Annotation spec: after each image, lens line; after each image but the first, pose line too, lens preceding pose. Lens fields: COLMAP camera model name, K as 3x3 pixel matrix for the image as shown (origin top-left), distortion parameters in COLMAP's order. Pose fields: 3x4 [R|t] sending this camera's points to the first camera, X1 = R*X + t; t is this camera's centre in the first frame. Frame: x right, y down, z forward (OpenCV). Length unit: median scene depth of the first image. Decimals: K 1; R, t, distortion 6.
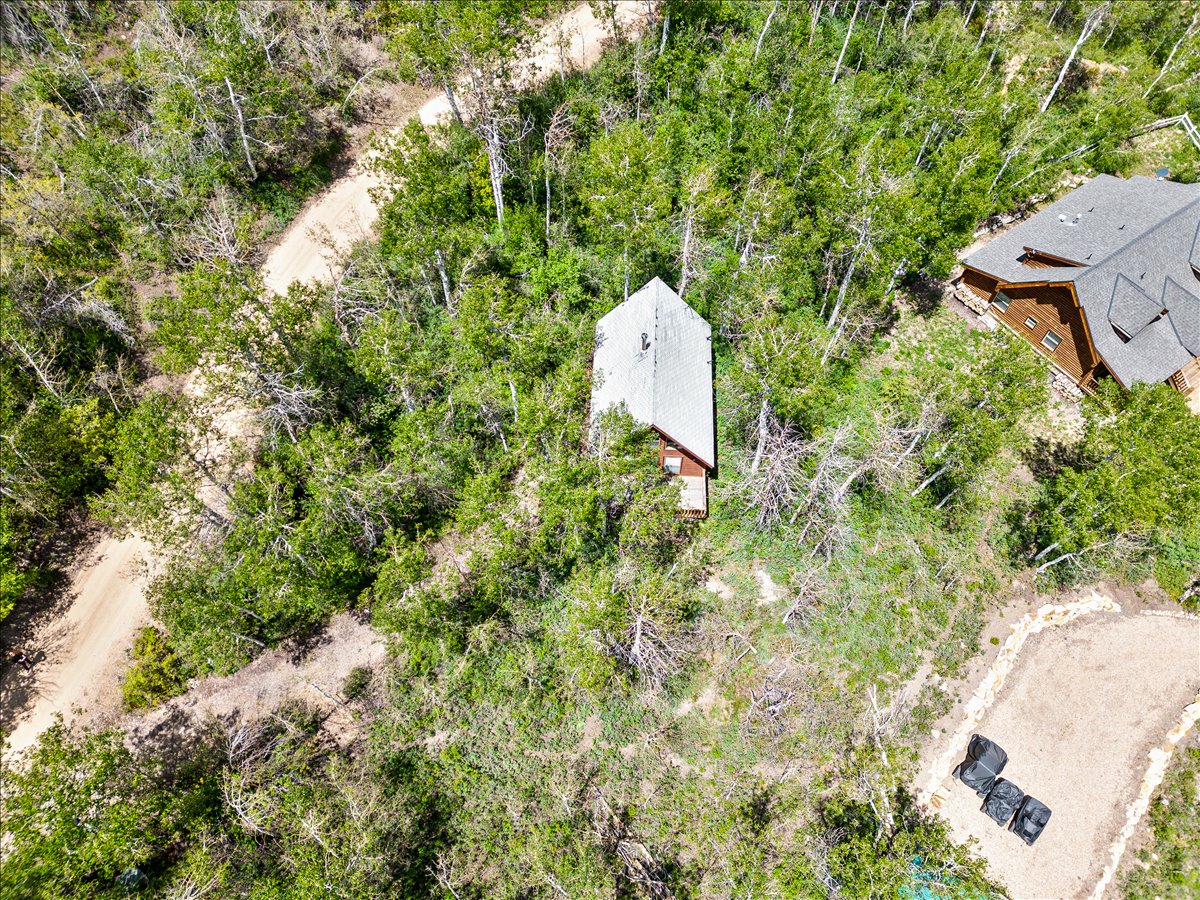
lens RADIAL K [[829.0, 0, 606.0], [0, 829.0, 453.8], [0, 0, 1]] dist [0.019674, -0.001333]
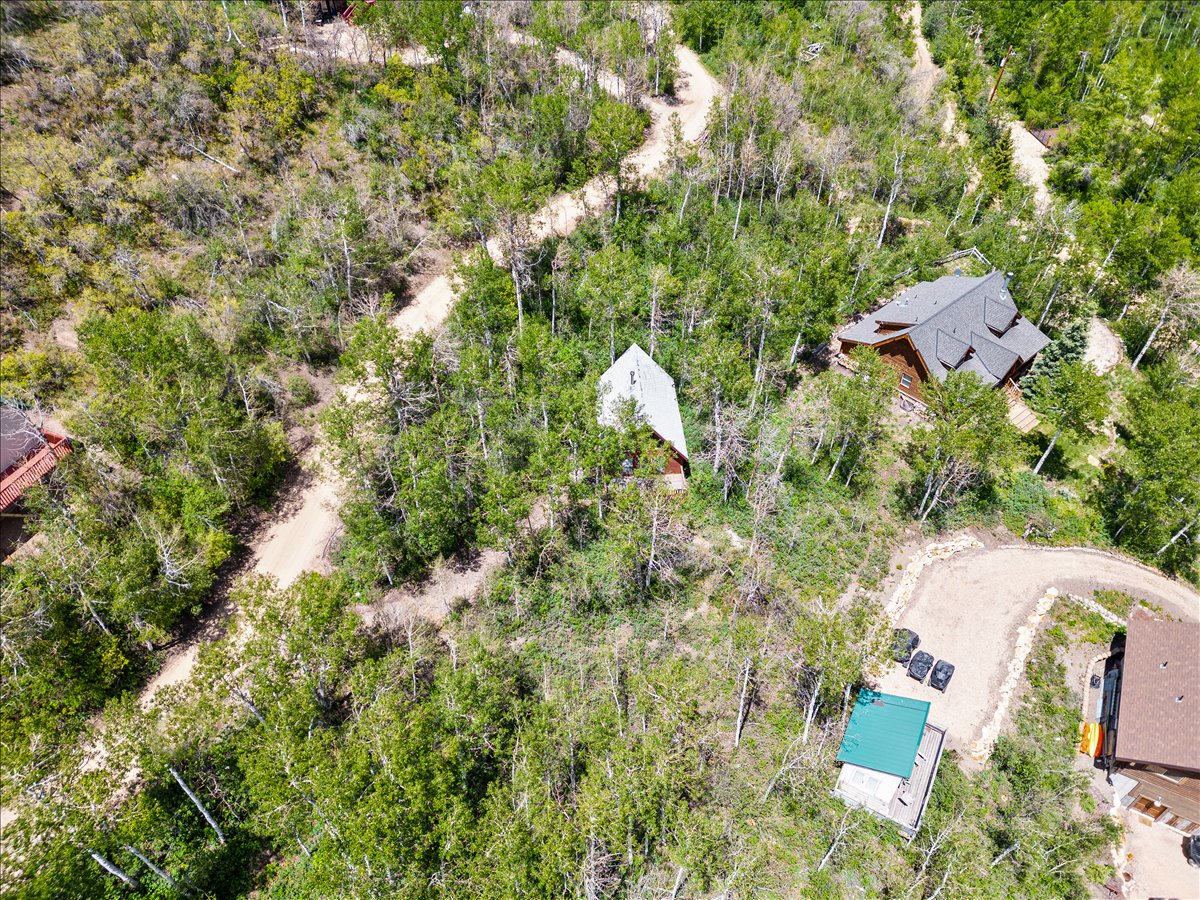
lens RADIAL K [[829.0, 0, 606.0], [0, 829.0, 453.8], [0, 0, 1]] dist [0.019674, -0.001333]
pose [[0.994015, -0.078191, 0.076295, -0.111136], [0.095262, 0.962248, -0.254958, 0.329892], [-0.053480, 0.260700, 0.963938, -0.354934]]
